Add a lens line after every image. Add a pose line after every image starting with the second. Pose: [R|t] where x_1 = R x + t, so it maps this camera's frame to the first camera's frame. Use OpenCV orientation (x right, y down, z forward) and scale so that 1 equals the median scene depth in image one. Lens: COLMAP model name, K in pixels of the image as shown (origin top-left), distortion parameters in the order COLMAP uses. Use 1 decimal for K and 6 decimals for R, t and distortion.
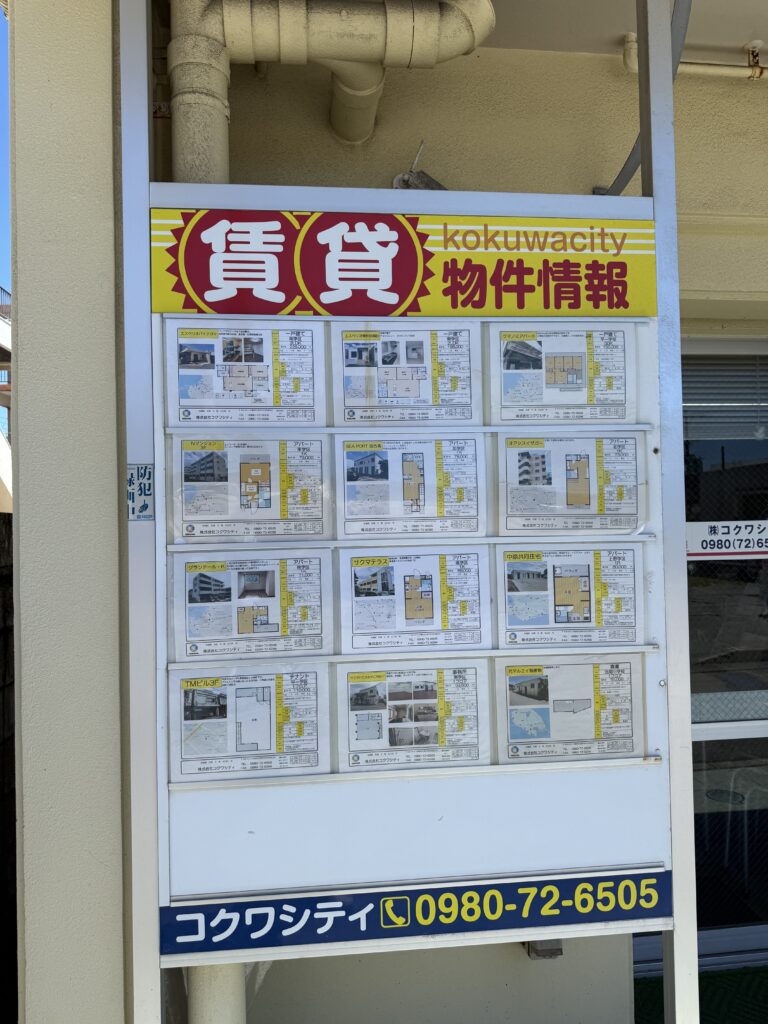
lens RADIAL K [[734.2, 0, 389.3], [0, 734.2, 515.2], [0, 0, 1]] dist [0.052622, -0.047346]
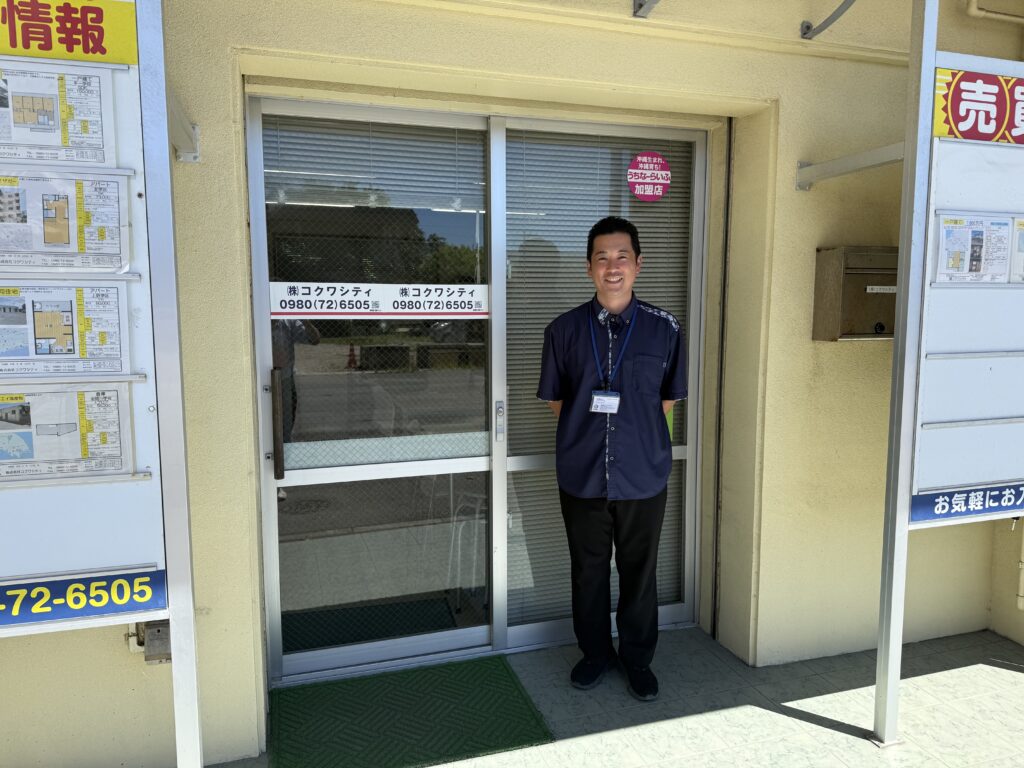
lens RADIAL K [[734.2, 0, 518.9], [0, 734.2, 388.5], [0, 0, 1]] dist [0.052622, -0.047346]
pose [[0.984296, -0.002747, 0.176505, 0.724913], [-0.018054, 0.993070, 0.116132, 0.057041], [-0.175601, -0.117494, 0.977425, -0.188200]]
